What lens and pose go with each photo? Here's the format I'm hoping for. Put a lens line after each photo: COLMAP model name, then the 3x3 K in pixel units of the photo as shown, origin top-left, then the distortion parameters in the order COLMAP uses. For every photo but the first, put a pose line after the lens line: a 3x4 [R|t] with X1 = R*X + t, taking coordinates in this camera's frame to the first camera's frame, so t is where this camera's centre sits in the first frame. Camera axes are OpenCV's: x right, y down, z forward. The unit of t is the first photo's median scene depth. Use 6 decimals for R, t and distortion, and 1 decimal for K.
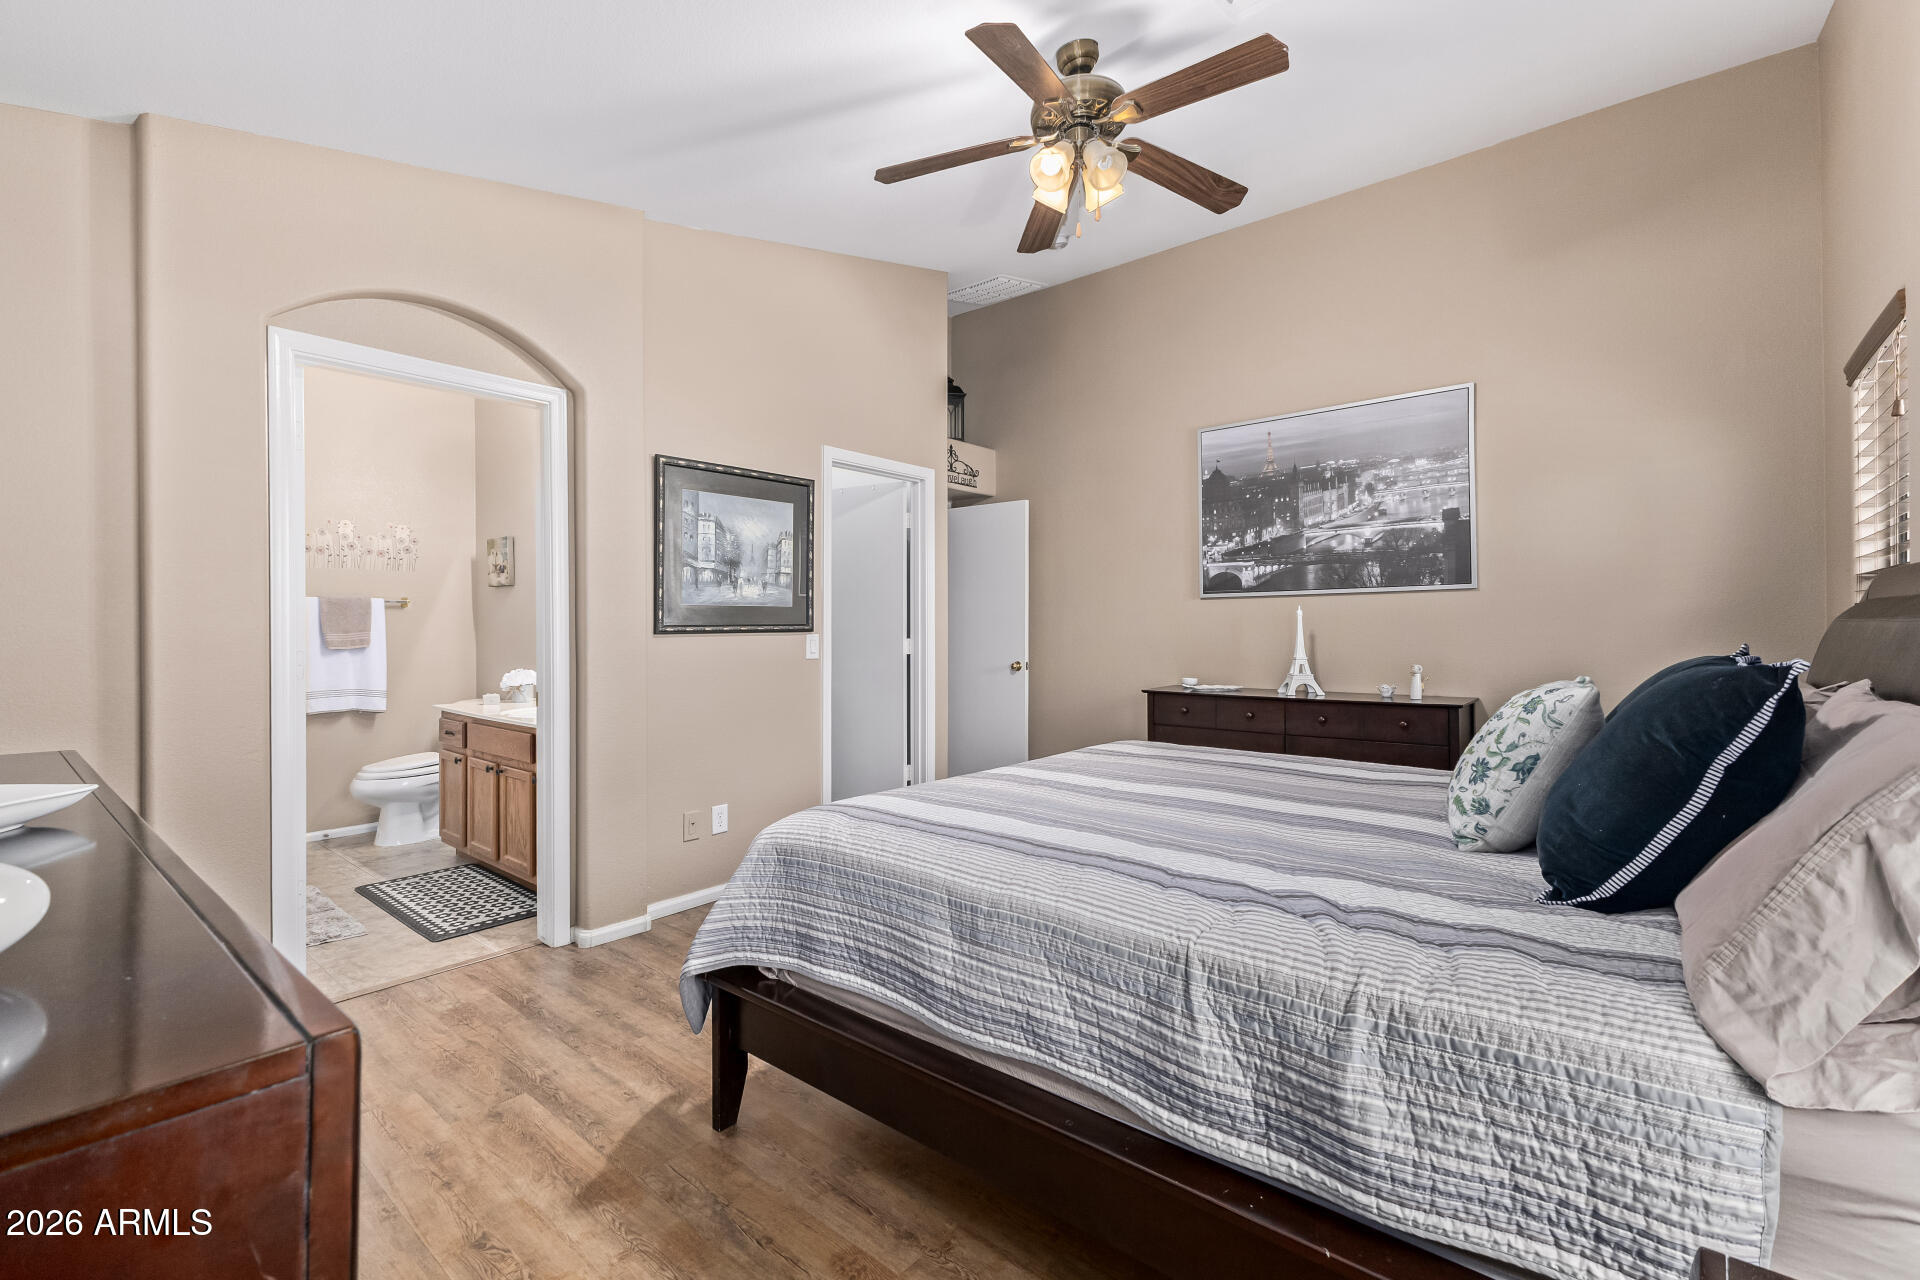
lens RADIAL K [[837.1, 0, 960.1], [0, 837.1, 623.3], [0, 0, 1]] dist [0.004919, -0.000098]
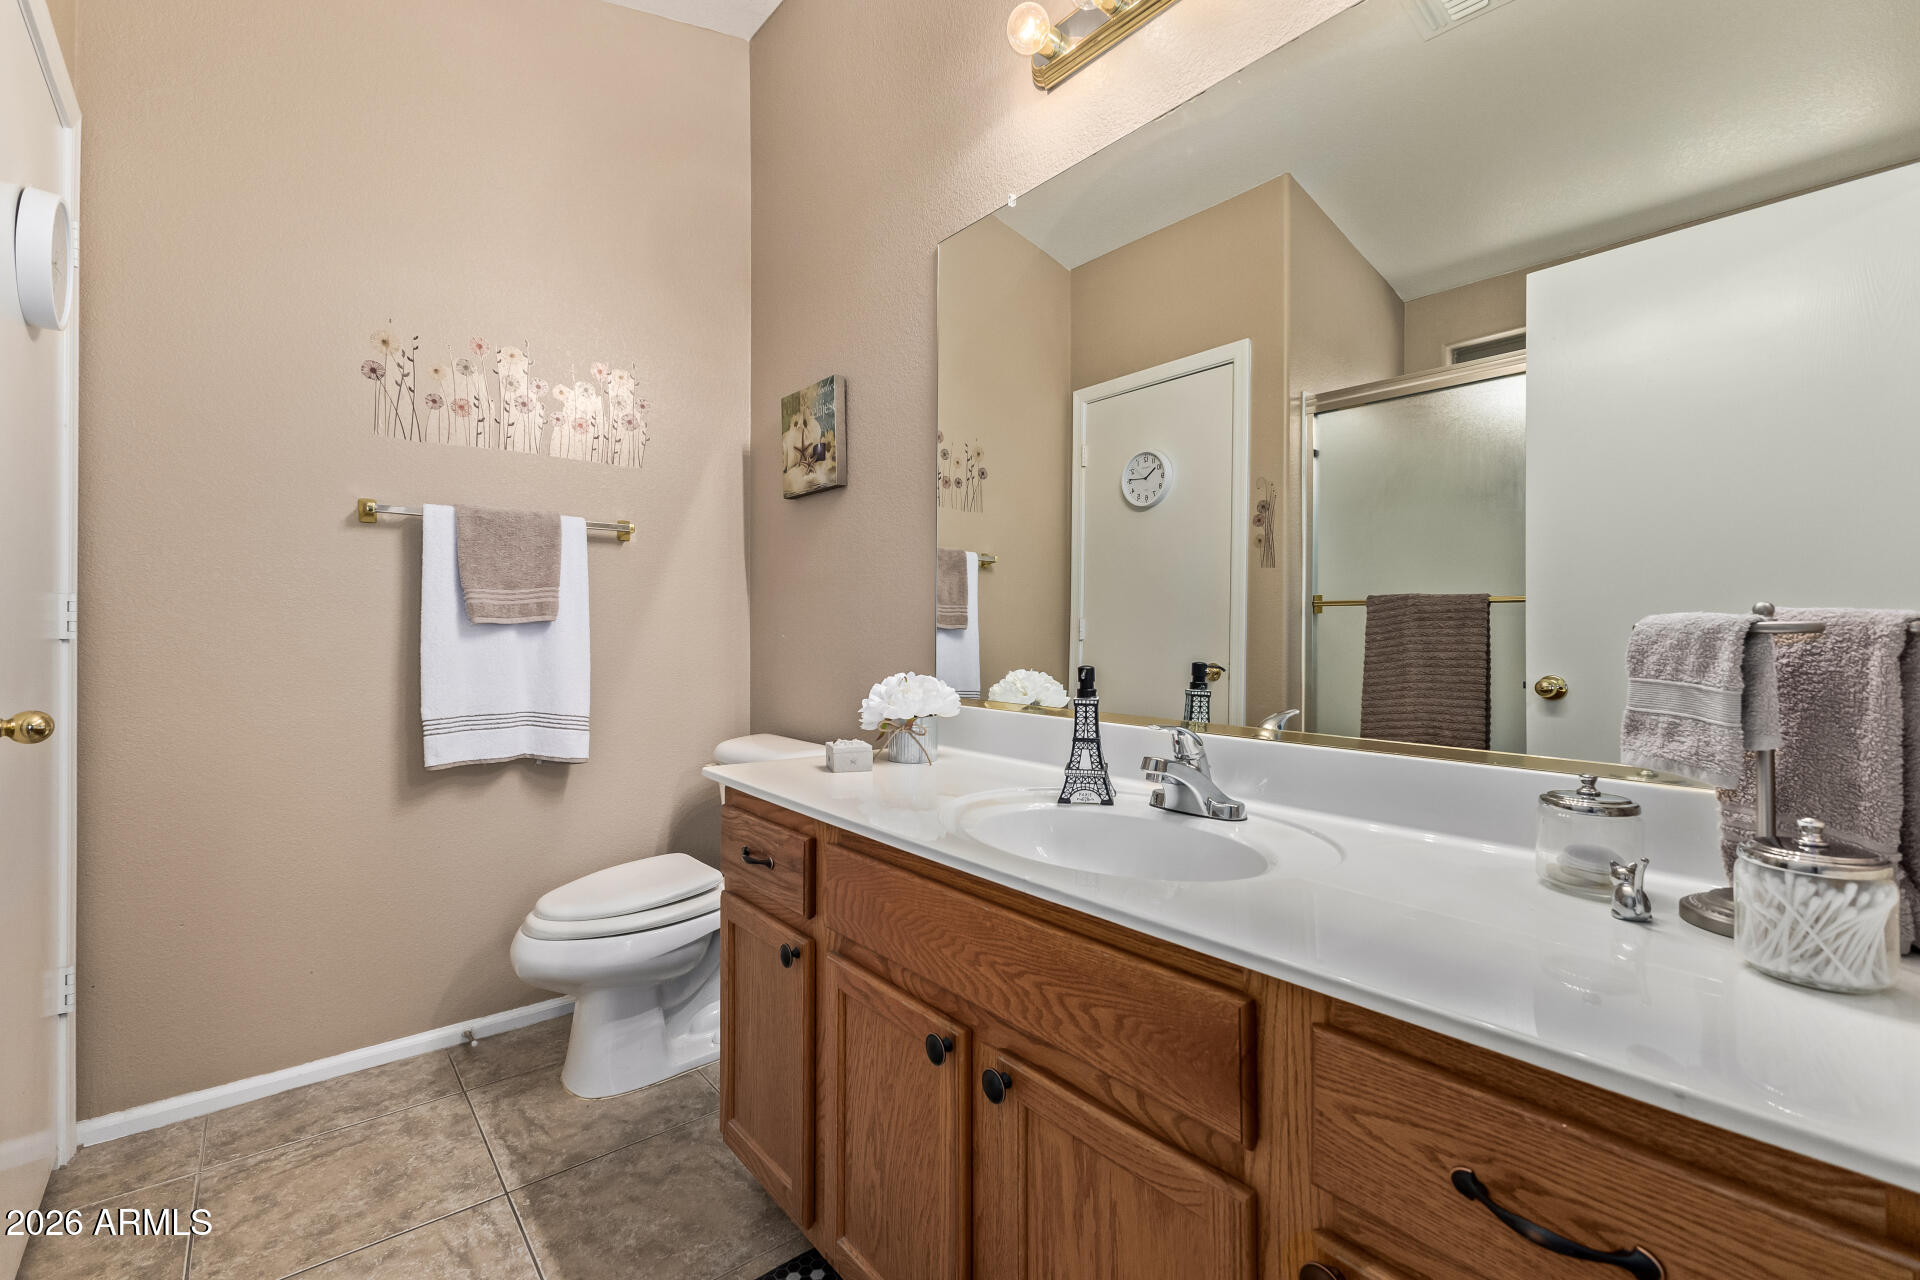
lens RADIAL K [[837.1, 0, 960.1], [0, 837.1, 623.3], [0, 0, 1]] dist [0.004919, -0.000098]
pose [[0.983881, 0.002274, -0.178810, -0.405794], [-0.003528, 0.999971, -0.006691, 0.032383], [0.178790, 0.007214, 0.983861, 0.589716]]
